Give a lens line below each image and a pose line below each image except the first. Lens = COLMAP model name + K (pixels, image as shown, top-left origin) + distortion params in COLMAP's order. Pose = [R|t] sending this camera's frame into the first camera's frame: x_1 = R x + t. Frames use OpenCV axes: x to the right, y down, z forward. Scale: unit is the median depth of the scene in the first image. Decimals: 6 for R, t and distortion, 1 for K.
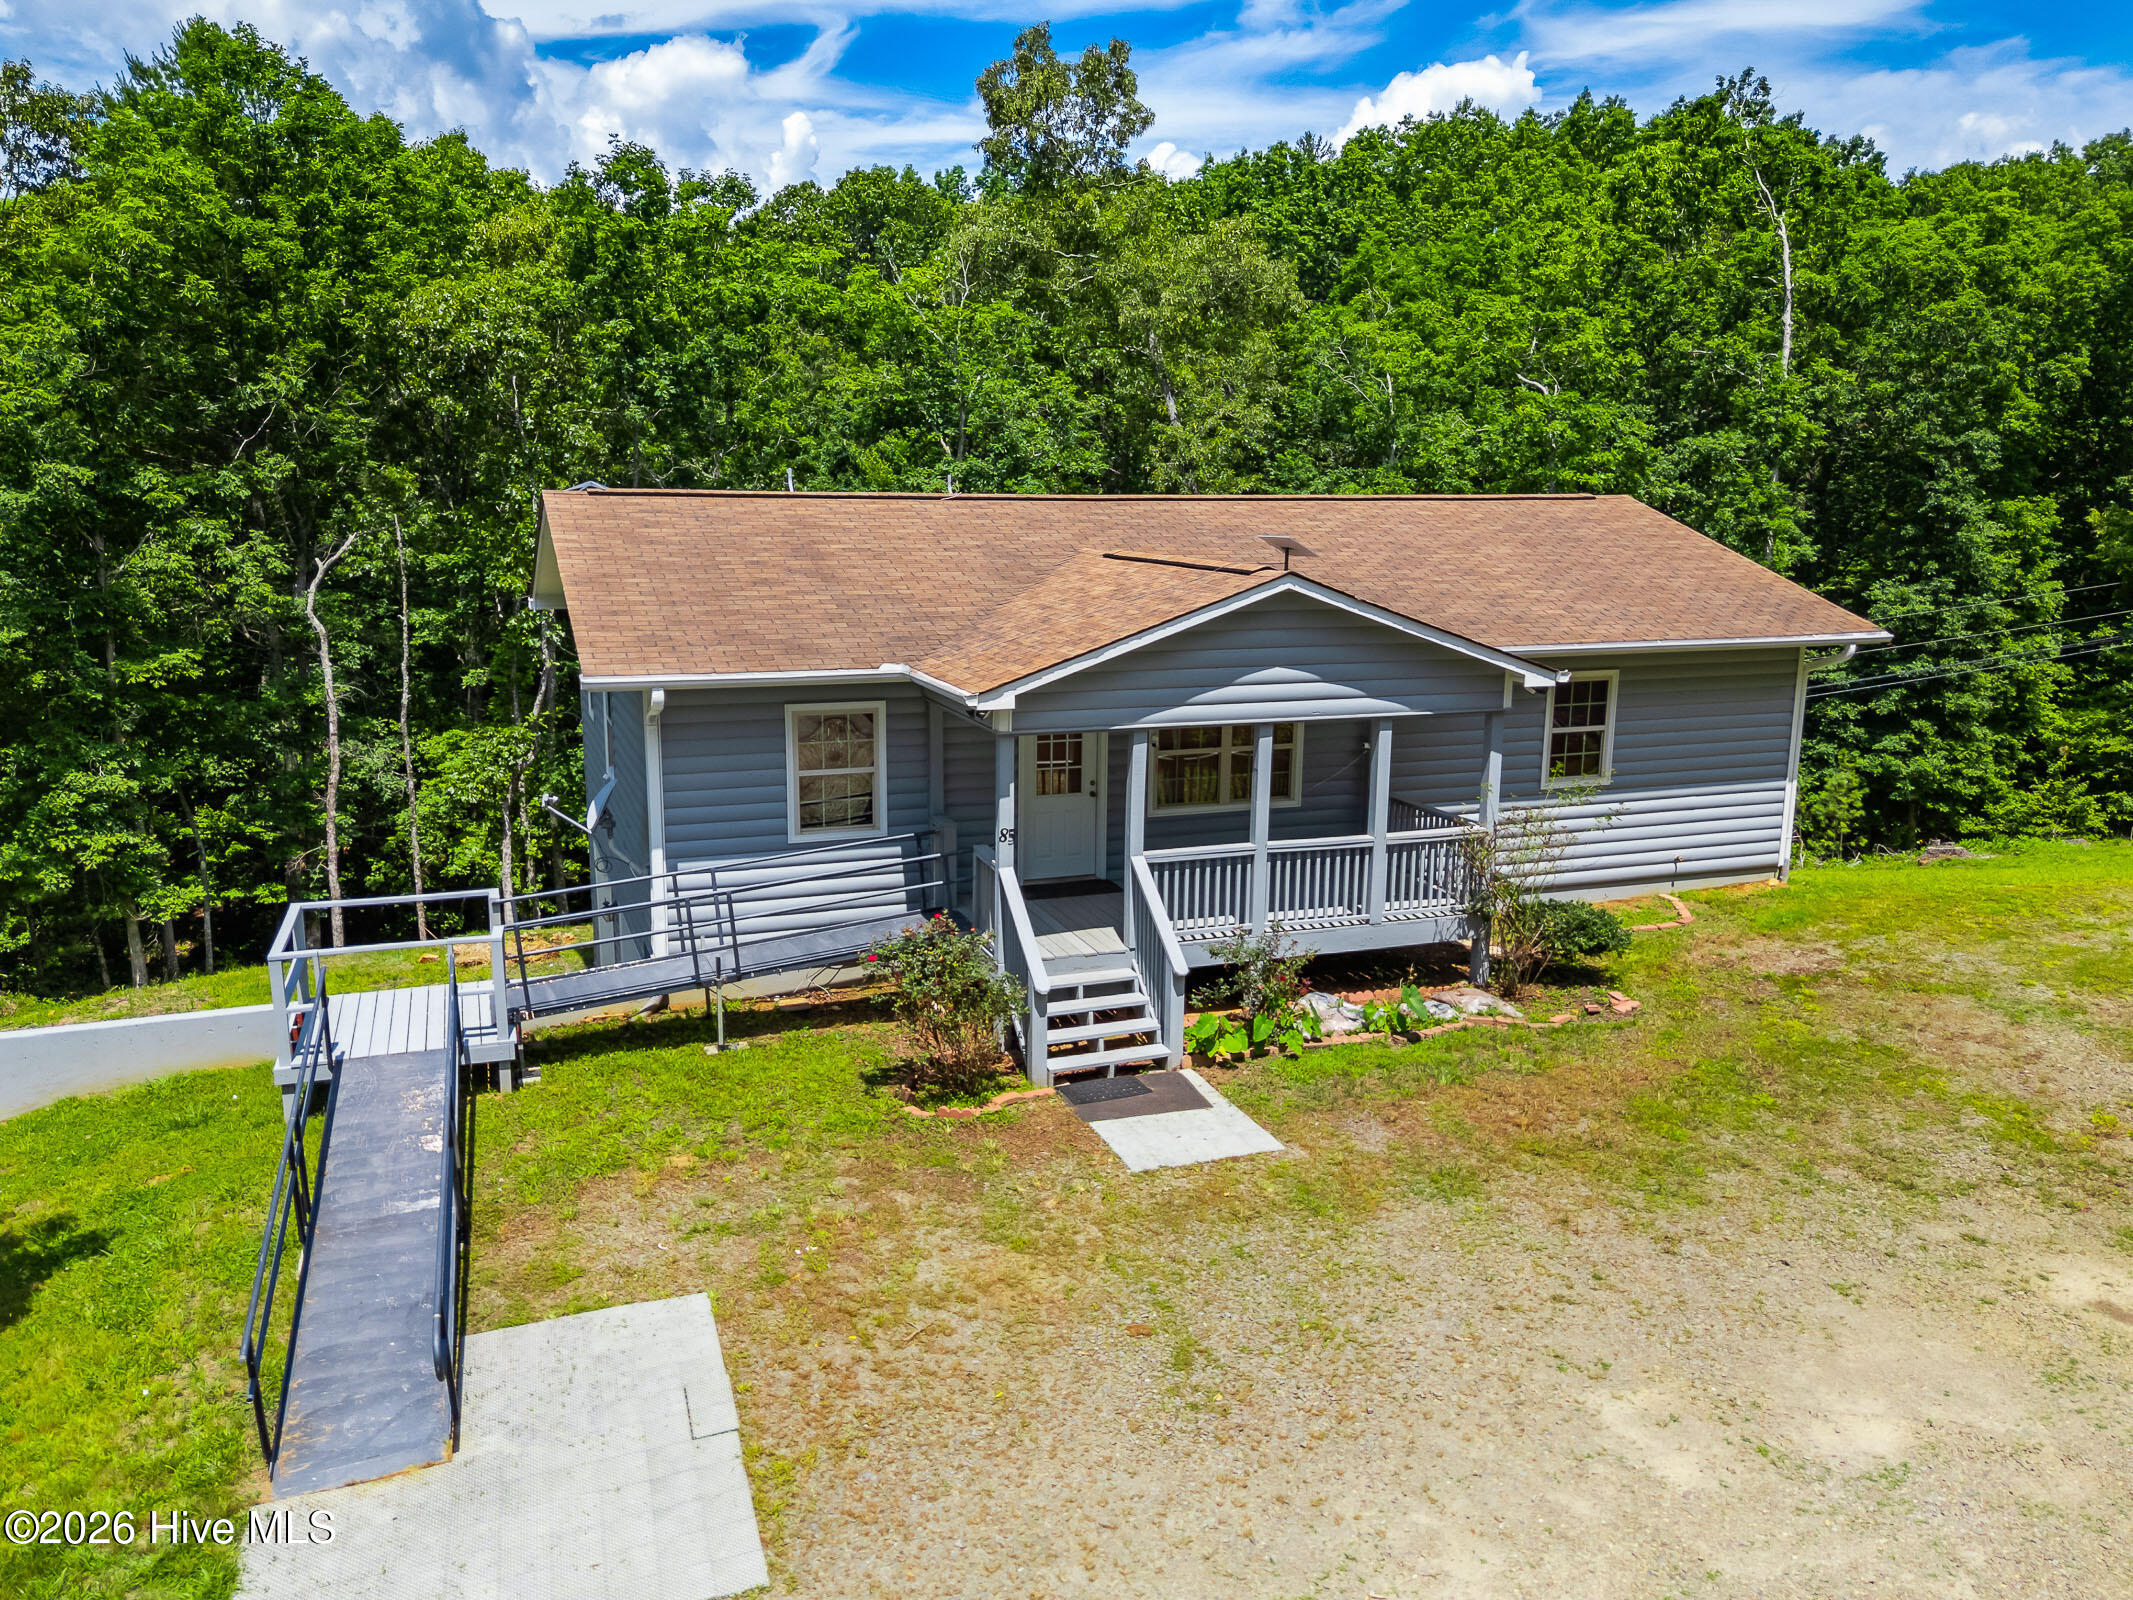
lens RADIAL K [[1588.6, 0, 1072.3], [0, 1588.6, 795.4], [0, 0, 1]] dist [0.050540, -0.054944]
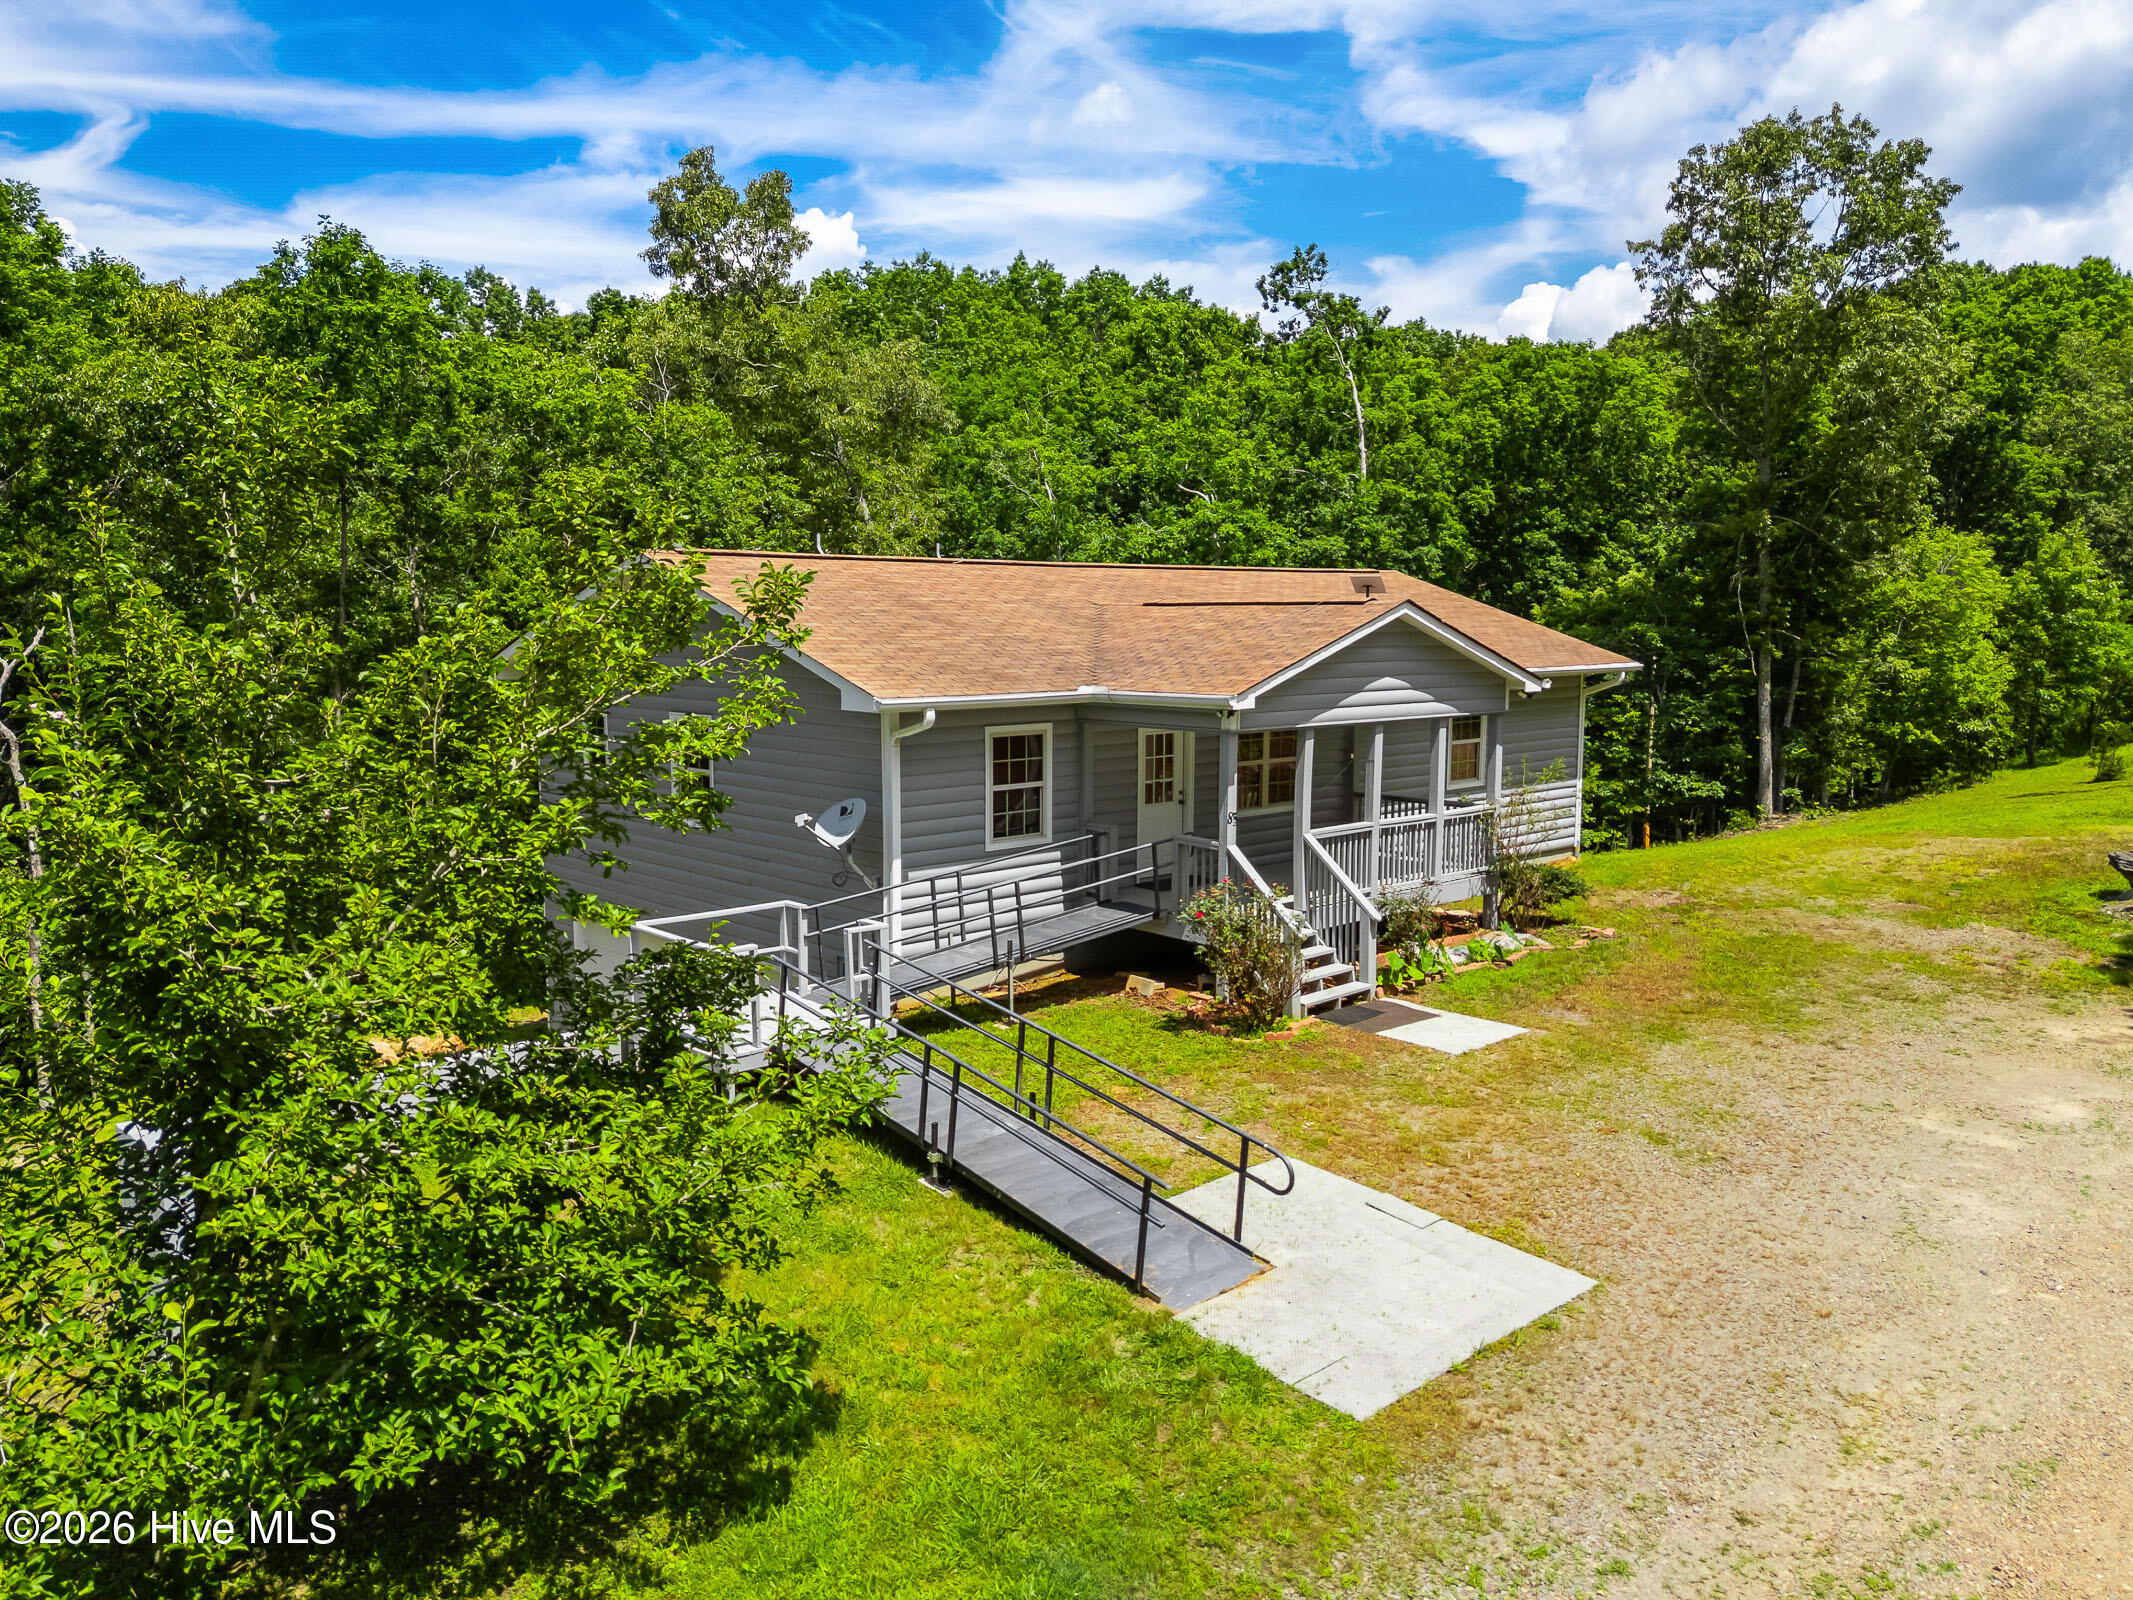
lens RADIAL K [[1588.6, 0, 1072.3], [0, 1588.6, 795.4], [0, 0, 1]] dist [0.050540, -0.054944]
pose [[0.924529, -0.051652, 0.377595, -0.550377], [0.081554, 0.994636, -0.063623, 0.068014], [-0.372283, 0.089615, 0.923783, -0.056486]]
